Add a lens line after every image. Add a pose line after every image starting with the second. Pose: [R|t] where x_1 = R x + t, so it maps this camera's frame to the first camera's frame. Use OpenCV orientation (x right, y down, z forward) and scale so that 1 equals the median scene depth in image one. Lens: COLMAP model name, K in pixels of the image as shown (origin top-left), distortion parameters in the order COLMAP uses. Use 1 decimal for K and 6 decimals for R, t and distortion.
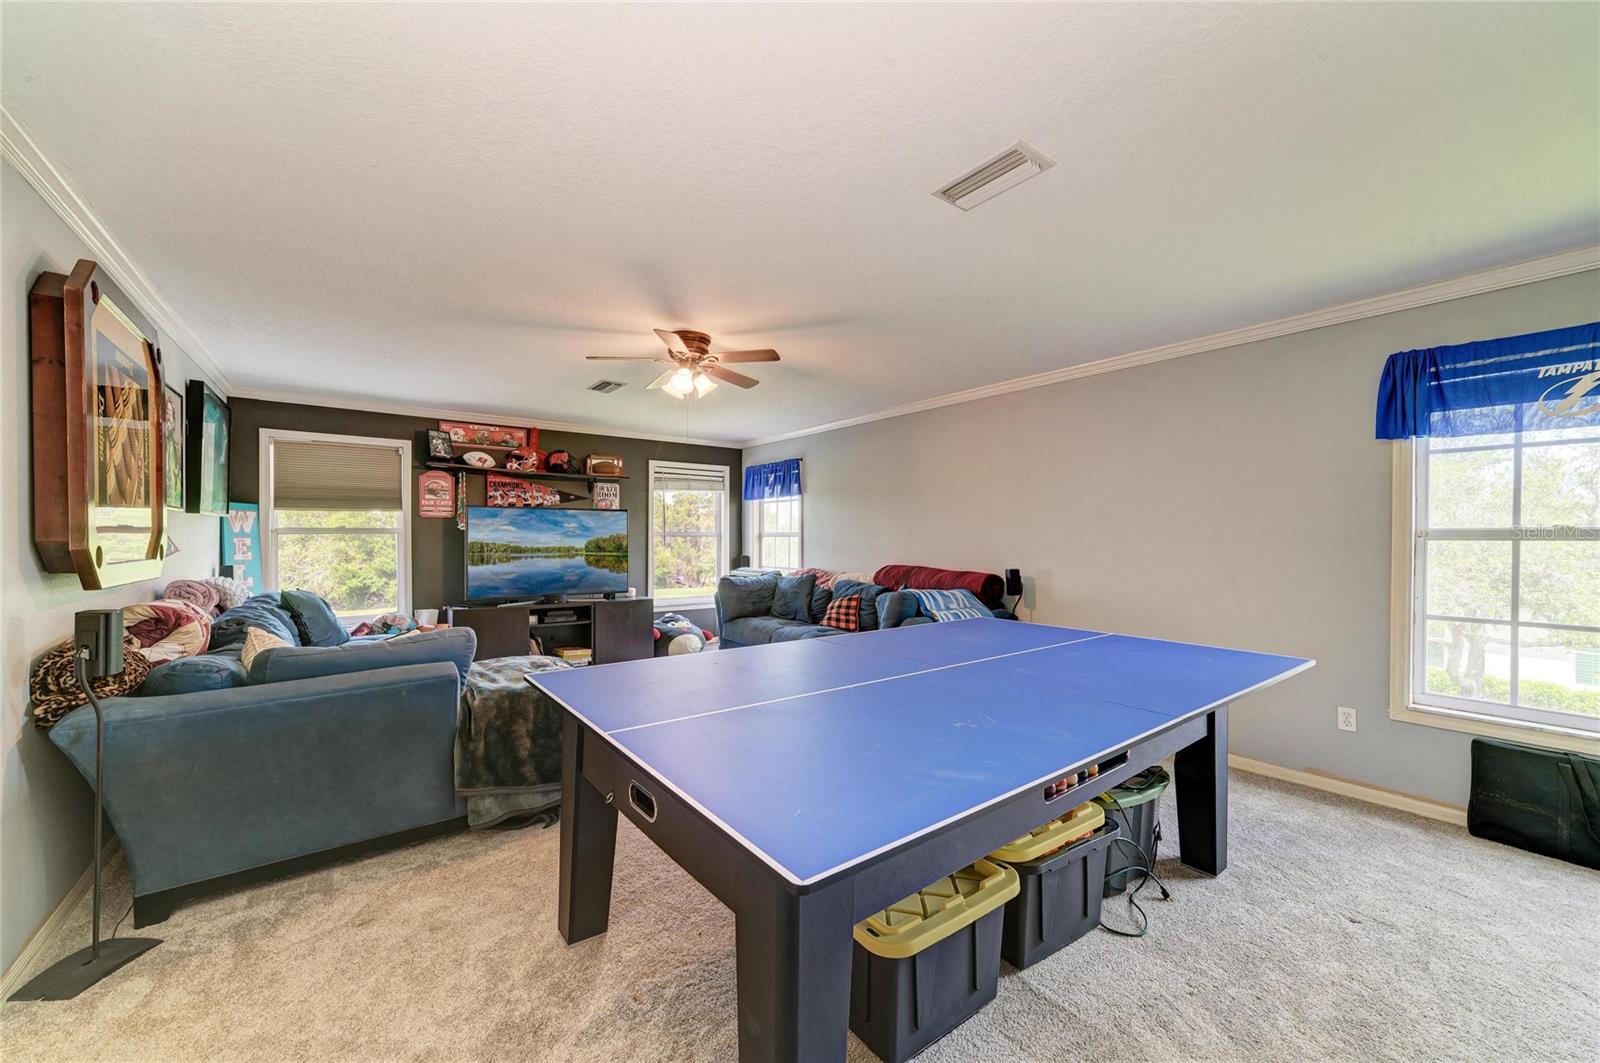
lens RADIAL K [[622.1, 0, 799.5], [0, 622.1, 533.4], [0, 0, 1]] dist [0.000536, -0.000195]
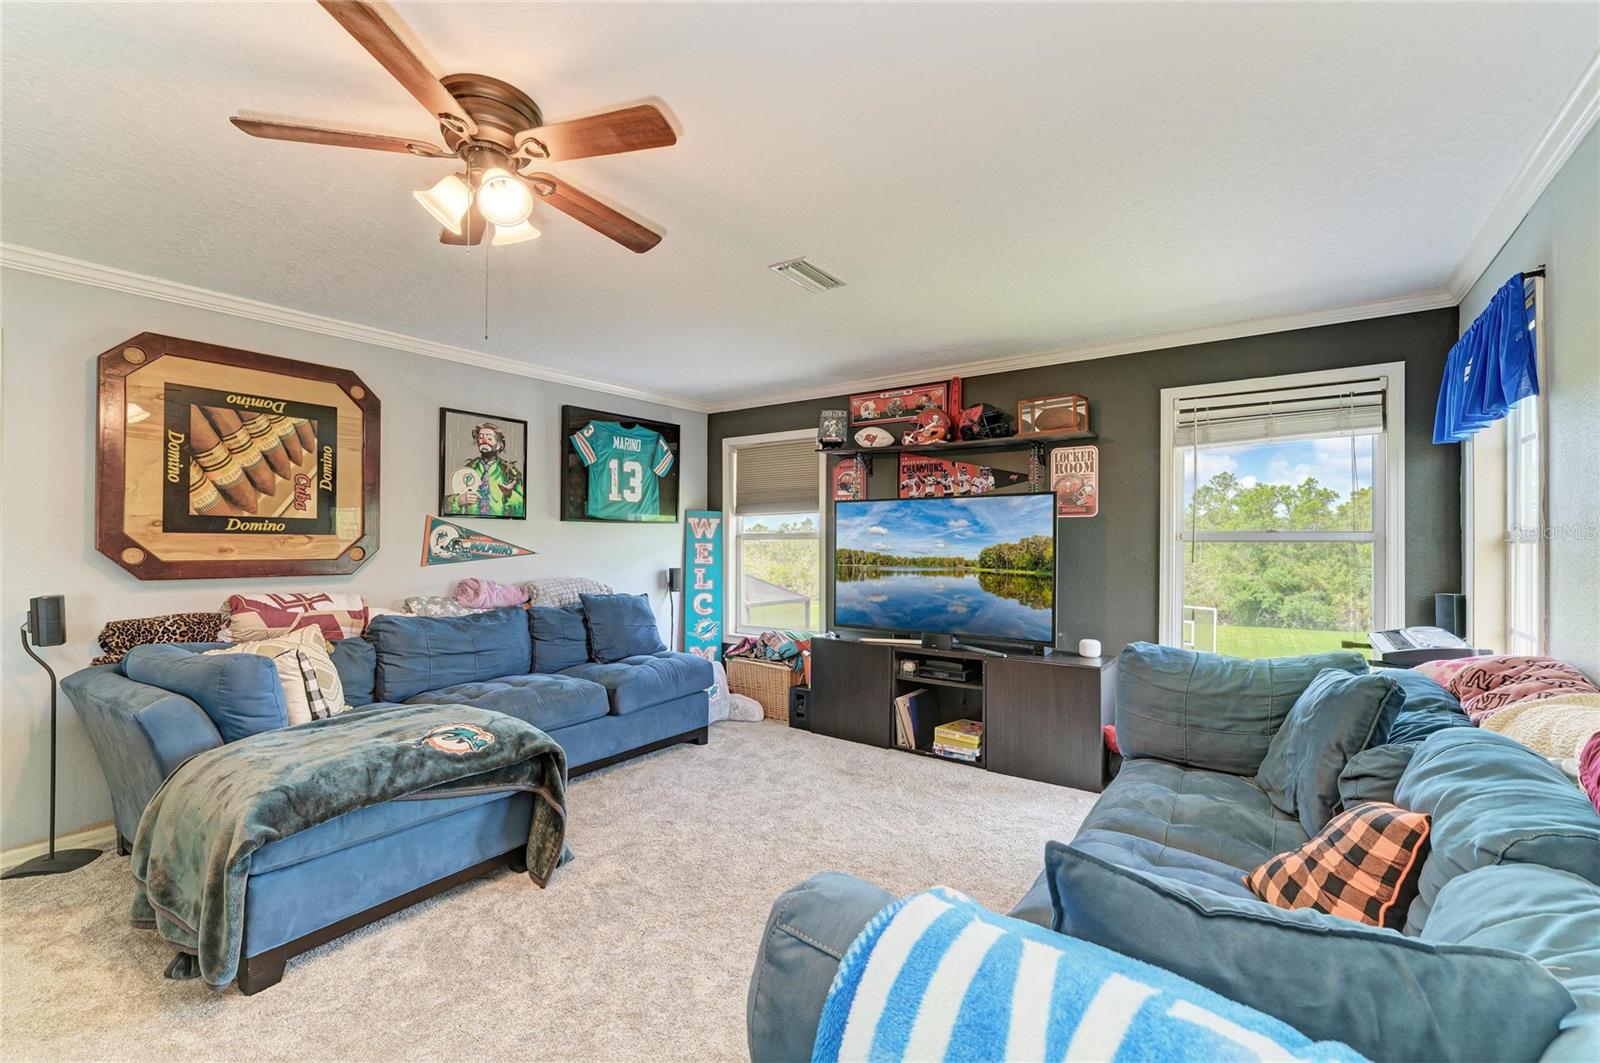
lens RADIAL K [[688.9, 0, 797.7], [0, 688.9, 540.6], [0, 0, 1]] dist [-0.000189, 0.001666]
pose [[0.305354, -0.003615, -0.952232, 0.228526], [0.003372, 0.999991, -0.002715, 0.005167], [0.952233, -0.002381, 0.305363, 0.638447]]
